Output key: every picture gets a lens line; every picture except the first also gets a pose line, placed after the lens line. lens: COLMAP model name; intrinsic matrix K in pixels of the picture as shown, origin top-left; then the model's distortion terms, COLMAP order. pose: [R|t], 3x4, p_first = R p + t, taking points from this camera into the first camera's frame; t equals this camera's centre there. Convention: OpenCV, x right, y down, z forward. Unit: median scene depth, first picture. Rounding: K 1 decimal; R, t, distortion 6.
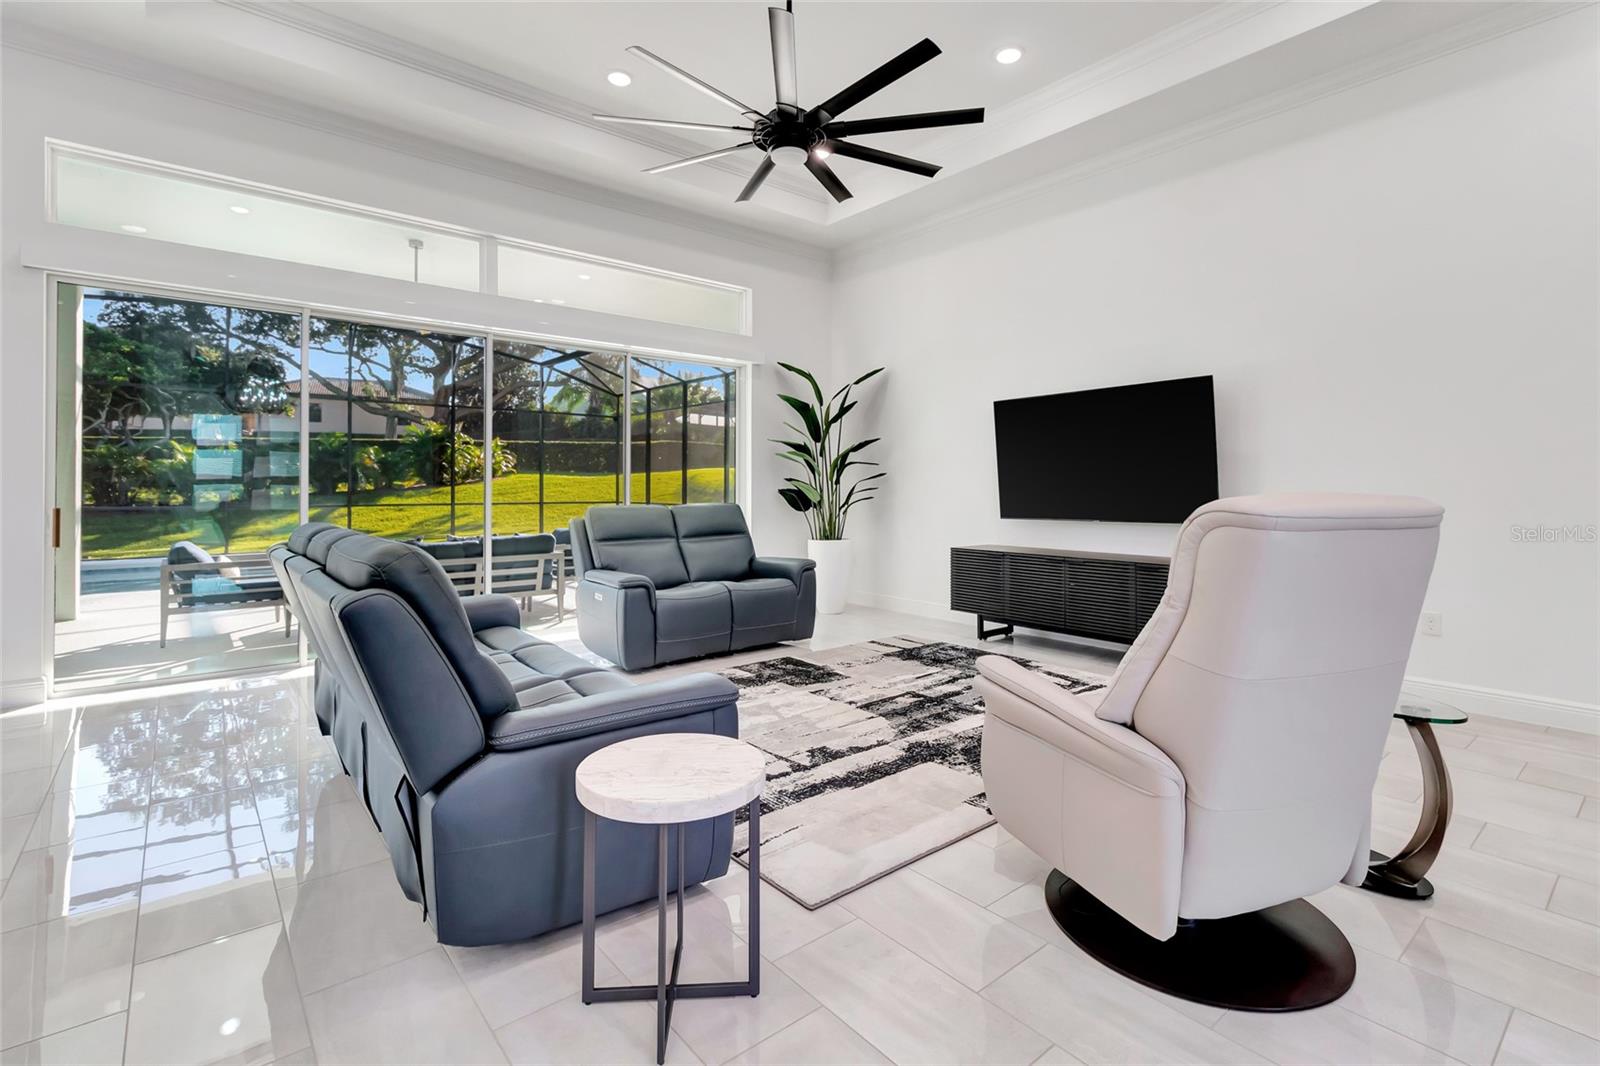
lens RADIAL K [[749.9, 0, 805.4], [0, 749.9, 477.1], [0, 0, 1]] dist [0.002087, 0.000196]
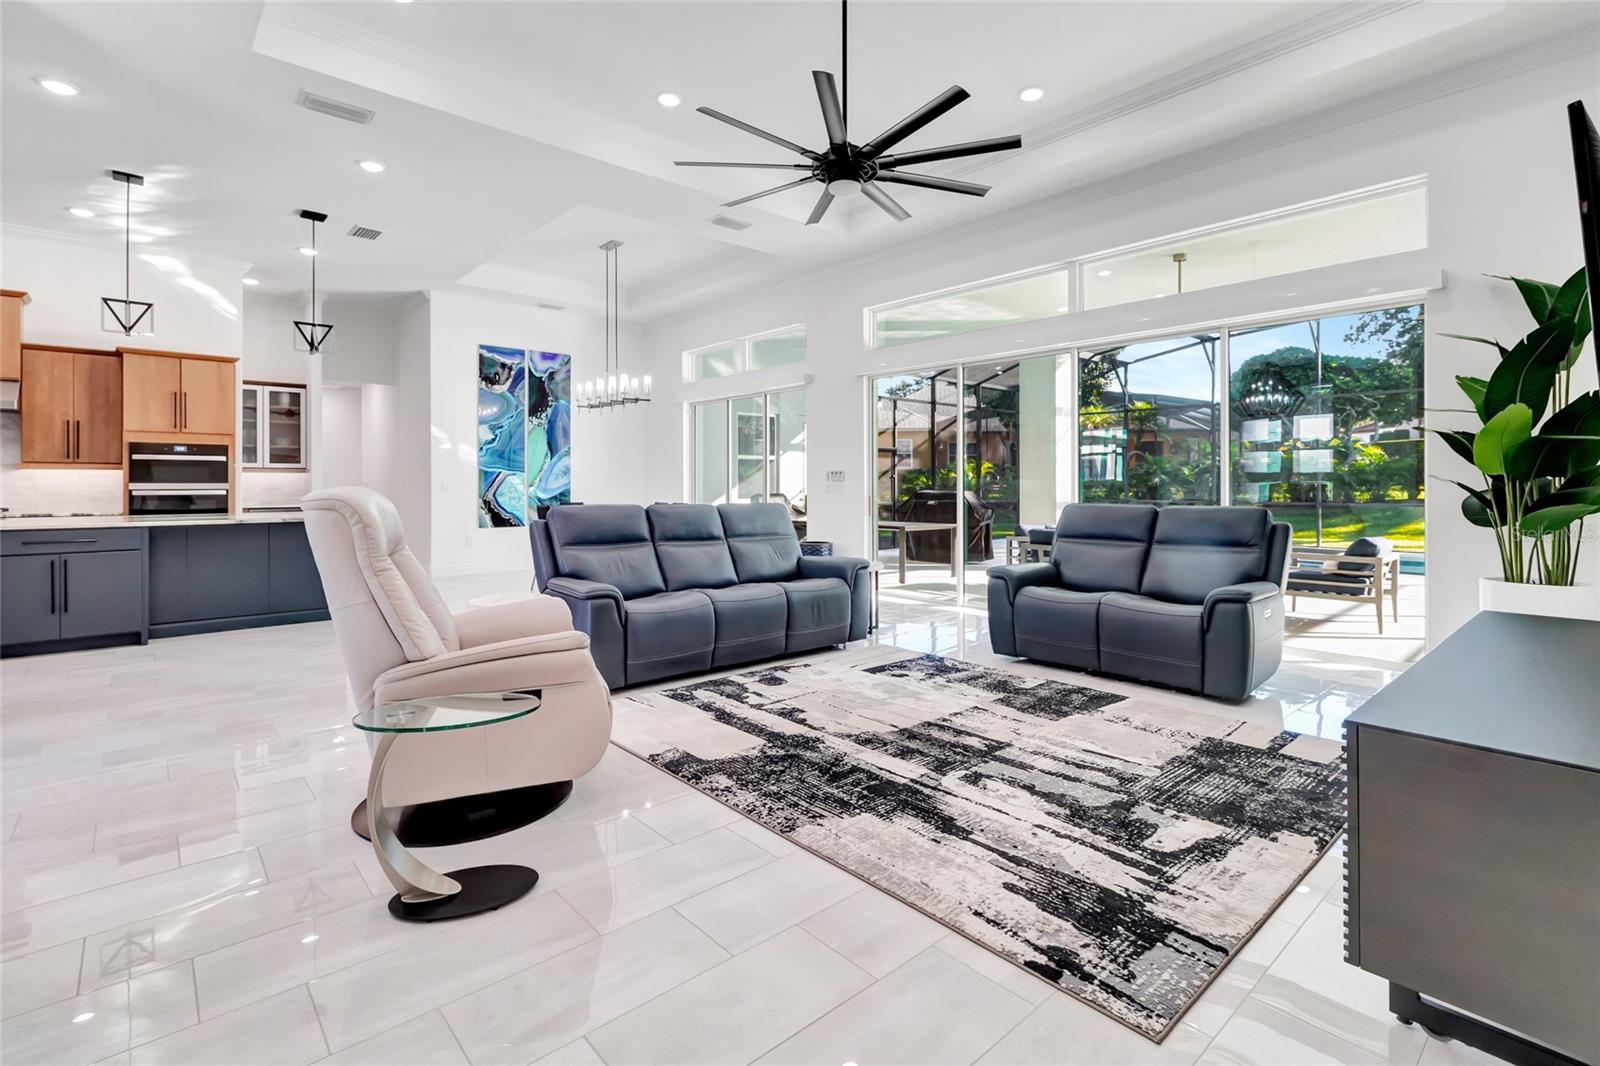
lens RADIAL K [[744.3, 0, 813.4], [0, 744.3, 486.2], [0, 0, 1]] dist [0.004507, 0.000108]
pose [[0.039331, 0.001007, -0.999226, 0.553885], [0.013199, 0.999912, 0.001528, 0.006389], [0.999139, -0.013249, 0.039314, 0.463460]]
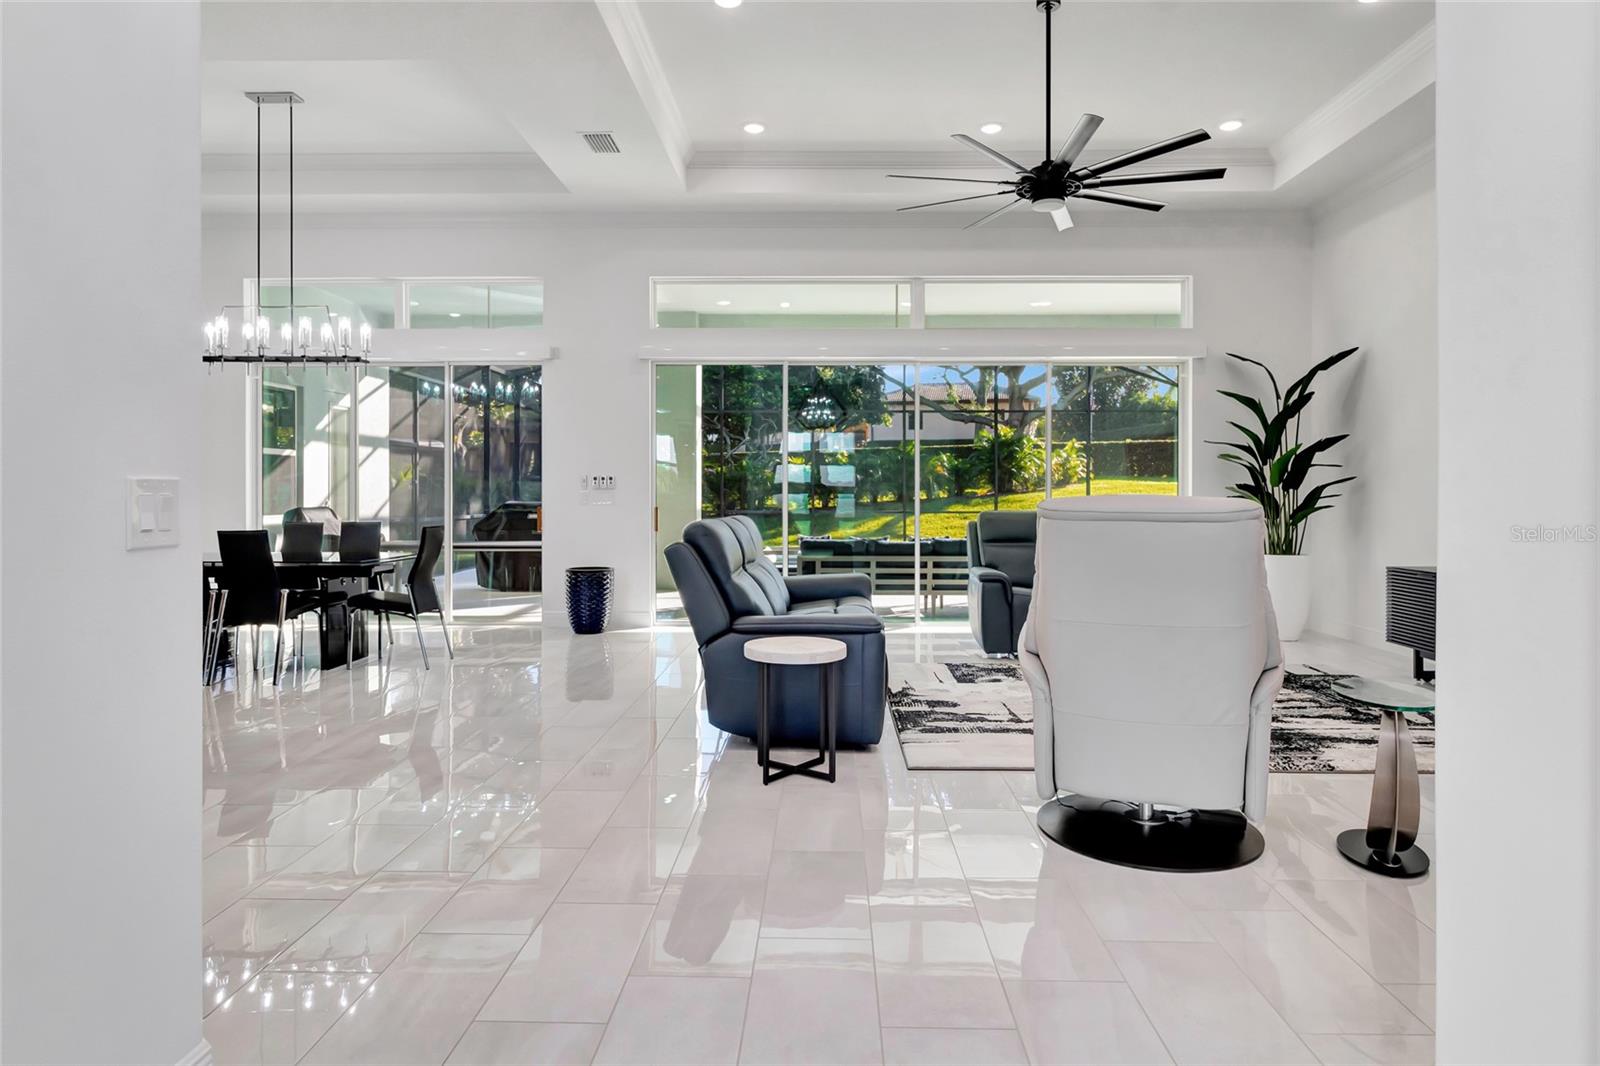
lens RADIAL K [[935.5, 0, 801.4], [0, 935.5, 508.7], [0, 0, 1]] dist [0.027033, 0.000226]
pose [[0.746714, 0.009257, -0.665081, 0.335618], [0.009338, 0.999659, 0.024399, -0.000963], [0.665080, -0.024430, 0.746373, -0.169454]]
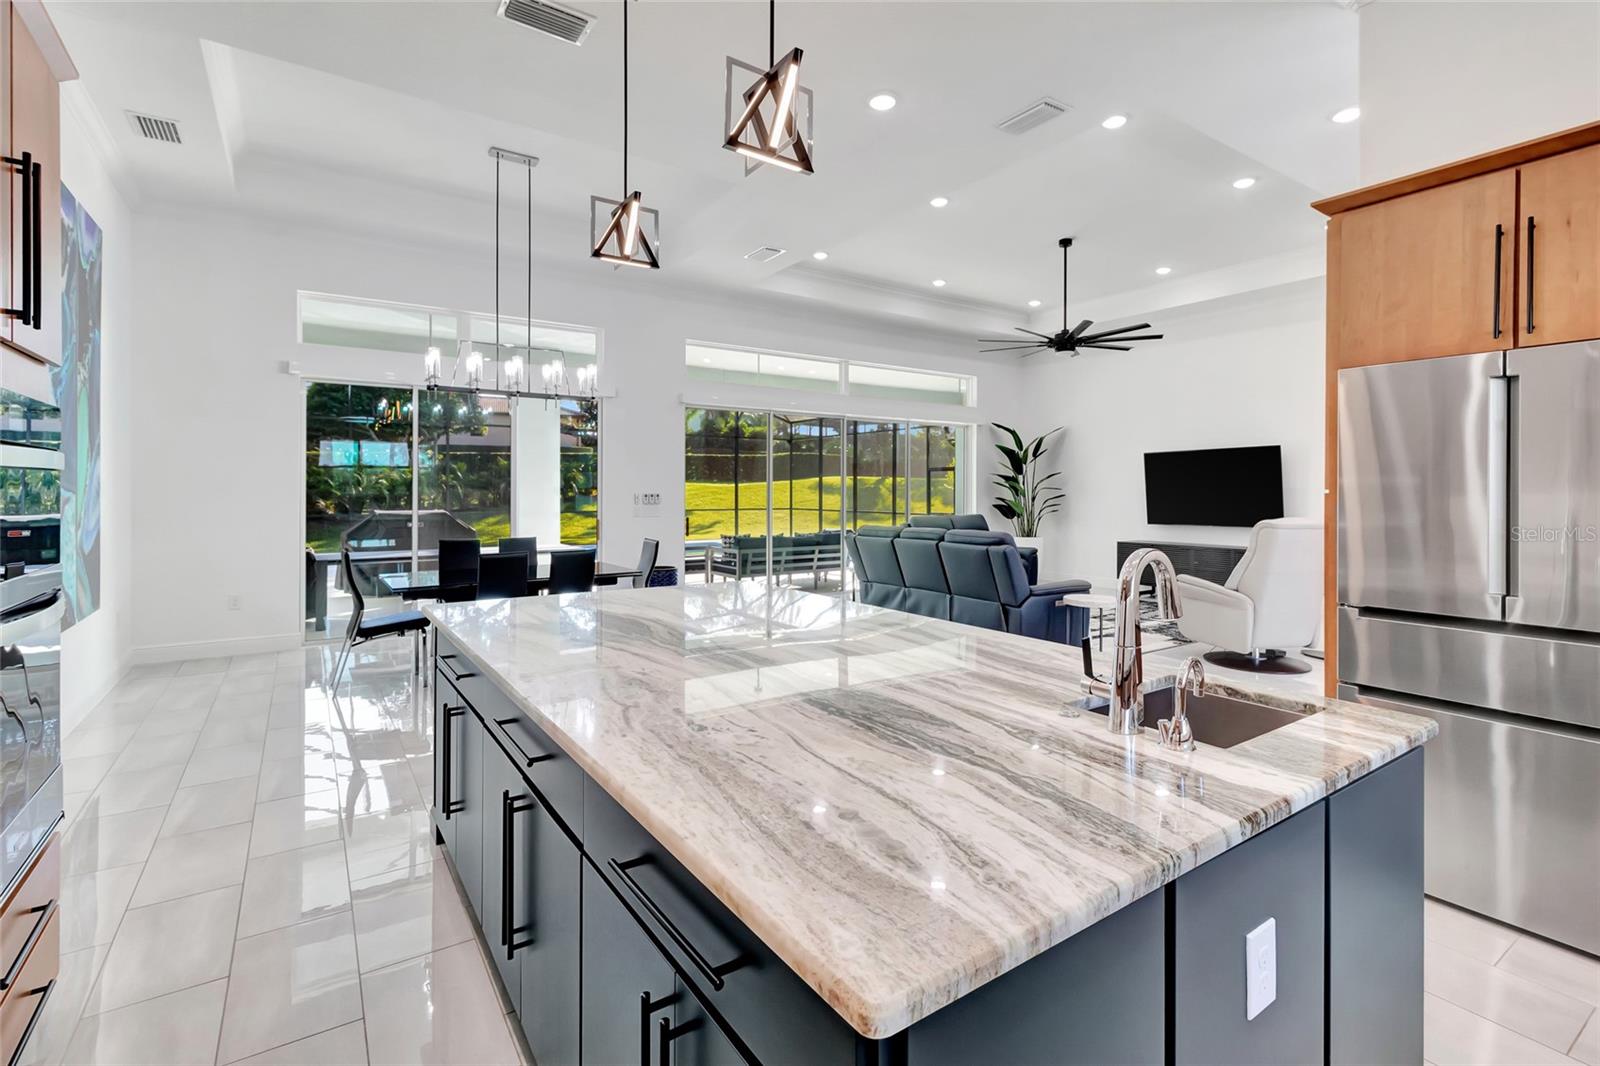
lens RADIAL K [[744.3, 0, 813.4], [0, 744.3, 486.2], [0, 0, 1]] dist [0.004507, 0.000108]
pose [[0.995846, 0.000557, -0.091057, -0.270344], [0.000252, 0.999961, 0.008872, -0.036220], [0.091058, -0.008858, 0.995806, -0.582790]]
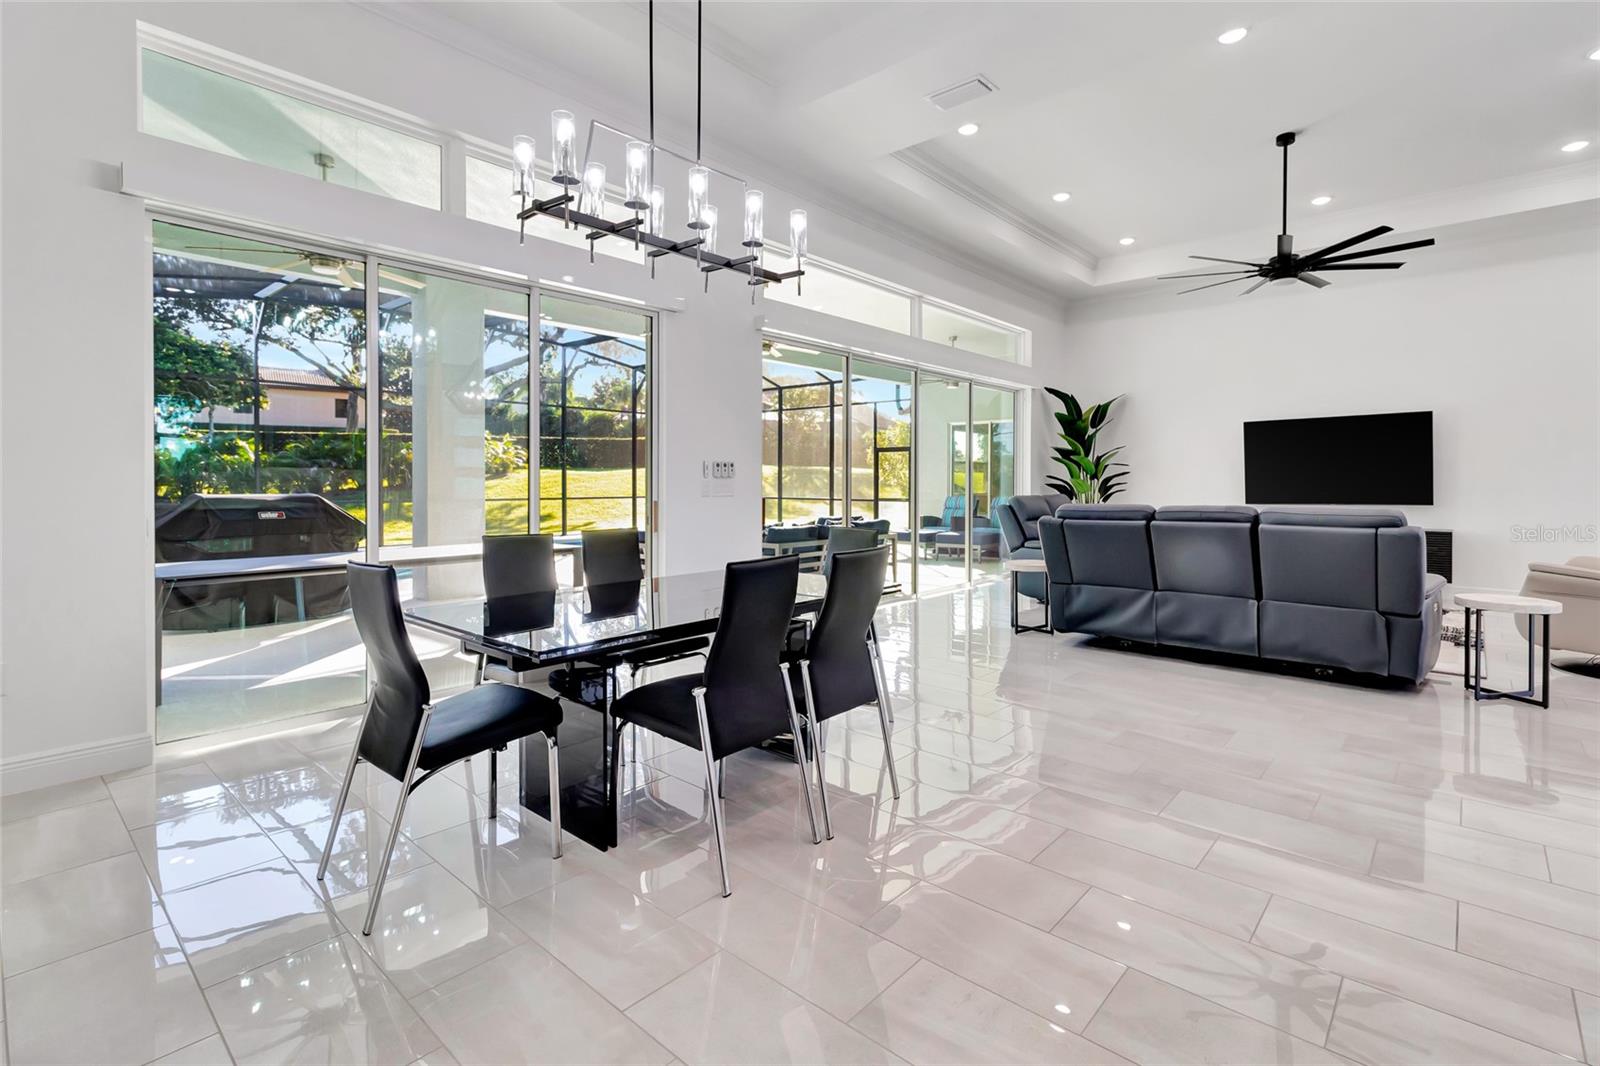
lens RADIAL K [[744.3, 0, 813.4], [0, 744.3, 486.2], [0, 0, 1]] dist [0.004507, 0.000108]
pose [[0.987843, -0.002585, 0.155431, -0.655080], [-0.000509, 0.999803, 0.019858, -0.005545], [-0.155452, -0.019695, 0.987647, -0.233800]]
